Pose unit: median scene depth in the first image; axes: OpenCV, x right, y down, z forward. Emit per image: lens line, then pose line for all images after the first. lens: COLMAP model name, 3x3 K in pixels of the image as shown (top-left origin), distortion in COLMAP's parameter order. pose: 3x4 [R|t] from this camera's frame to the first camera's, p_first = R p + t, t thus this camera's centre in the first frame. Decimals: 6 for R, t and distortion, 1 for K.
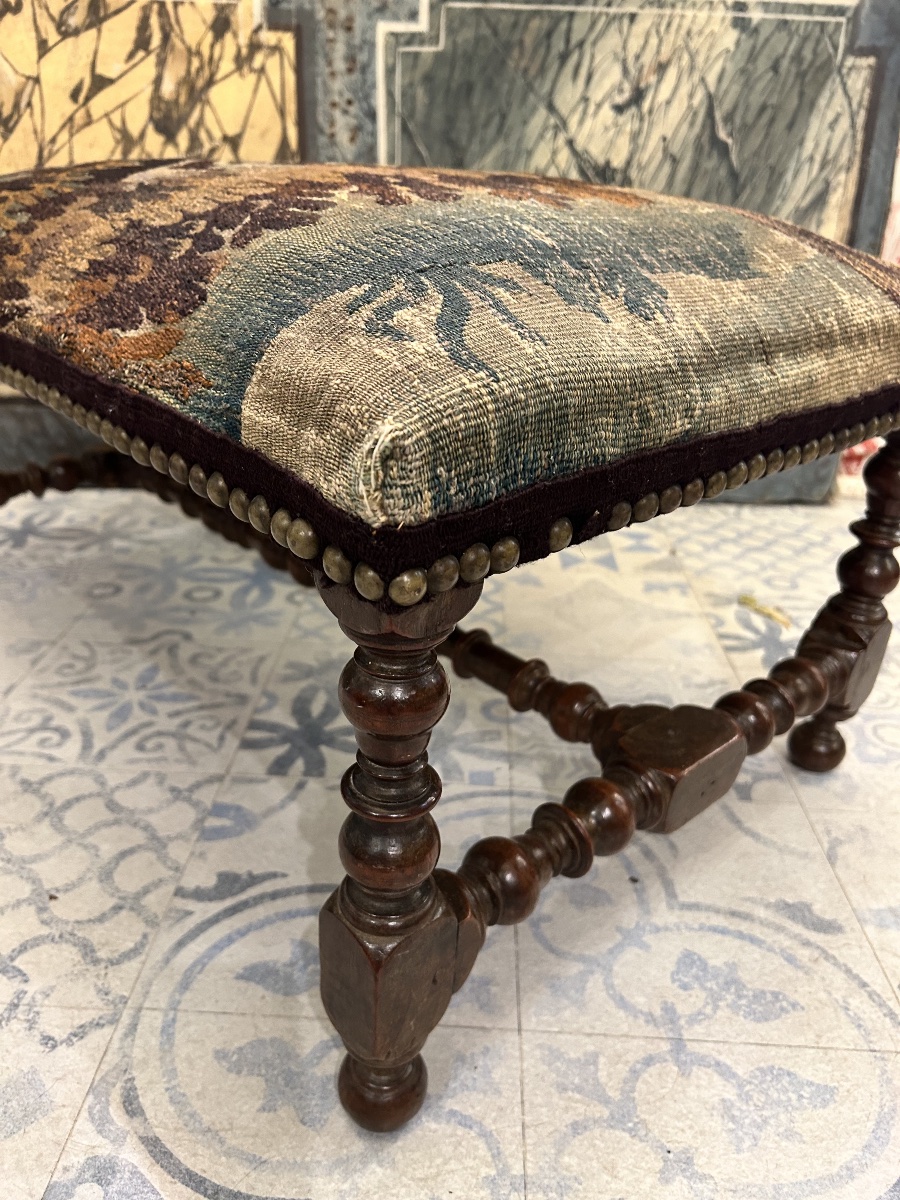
lens RADIAL K [[906.2, 0, 444.5], [0, 906.2, 608.7], [0, 0, 1]] dist [0.037072, -0.056917]
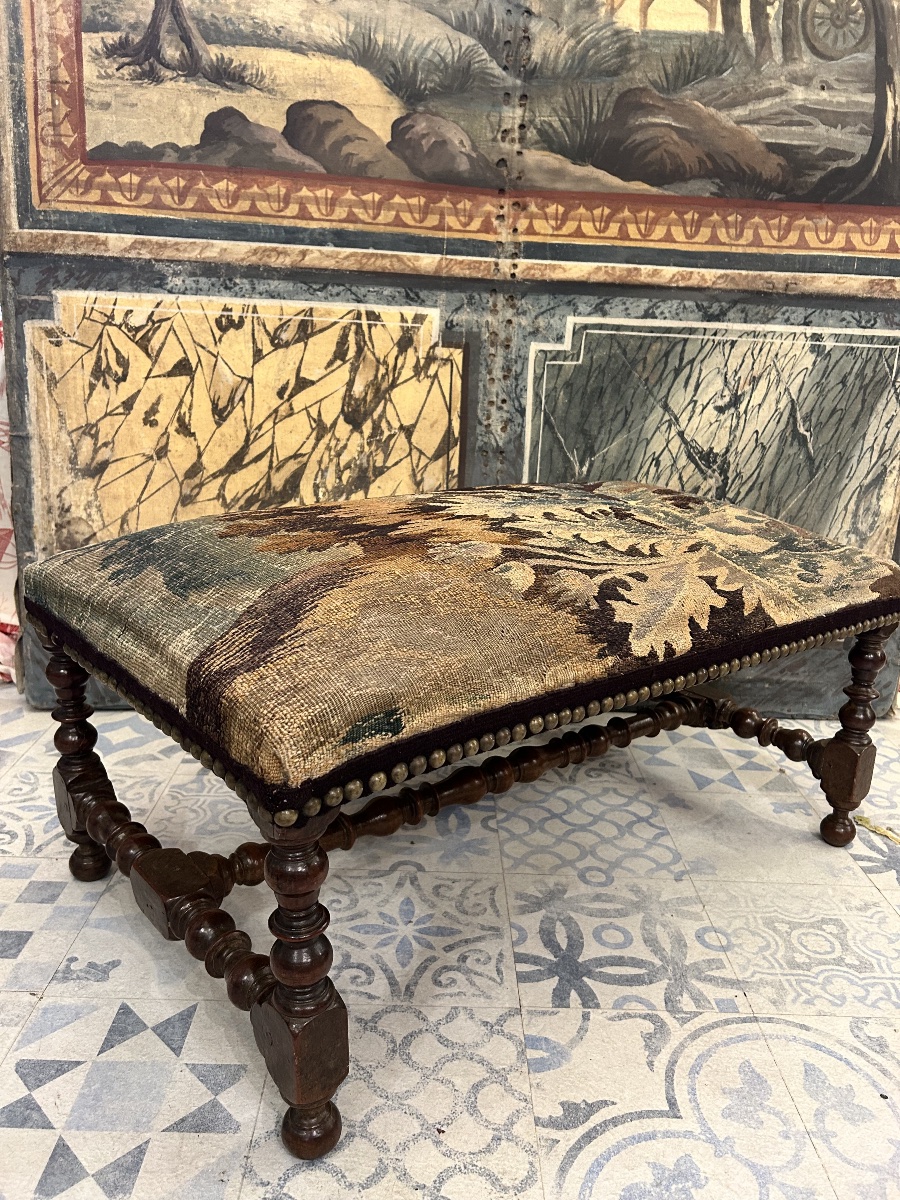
lens RADIAL K [[906.2, 0, 453.5], [0, 906.2, 609.2], [0, 0, 1]] dist [0.037072, -0.056917]
pose [[0.997795, 0.002468, 0.066328, -0.295711], [0.007129, 0.989542, -0.144069, -0.120426], [-0.065990, 0.144224, 0.987342, -0.188017]]
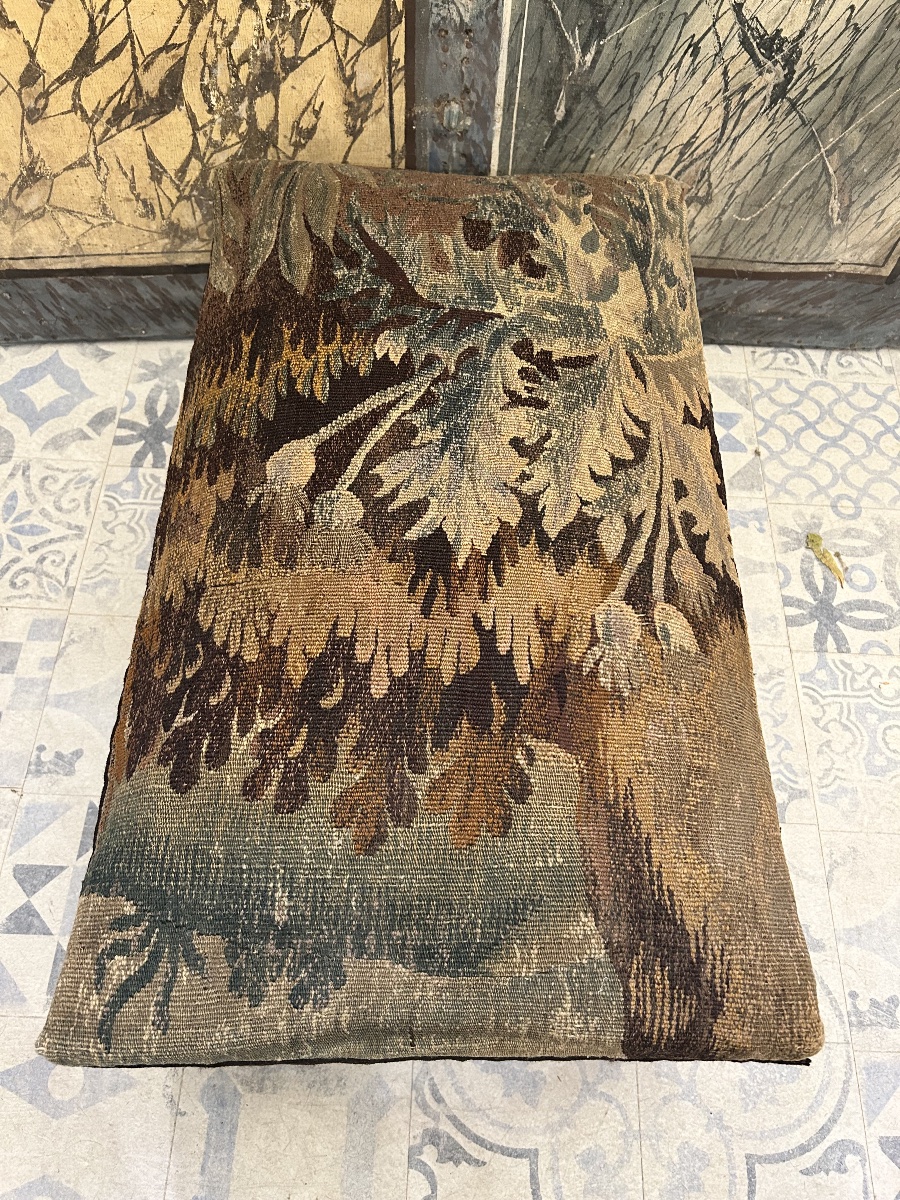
lens RADIAL K [[906.2, 0, 456.4], [0, 906.2, 583.8], [0, 0, 1]] dist [0.037072, -0.056917]
pose [[0.999735, -0.003192, 0.022813, -0.160056], [-0.011081, 0.801602, 0.597756, -0.689620], [-0.020195, -0.597850, 0.801353, 0.048002]]
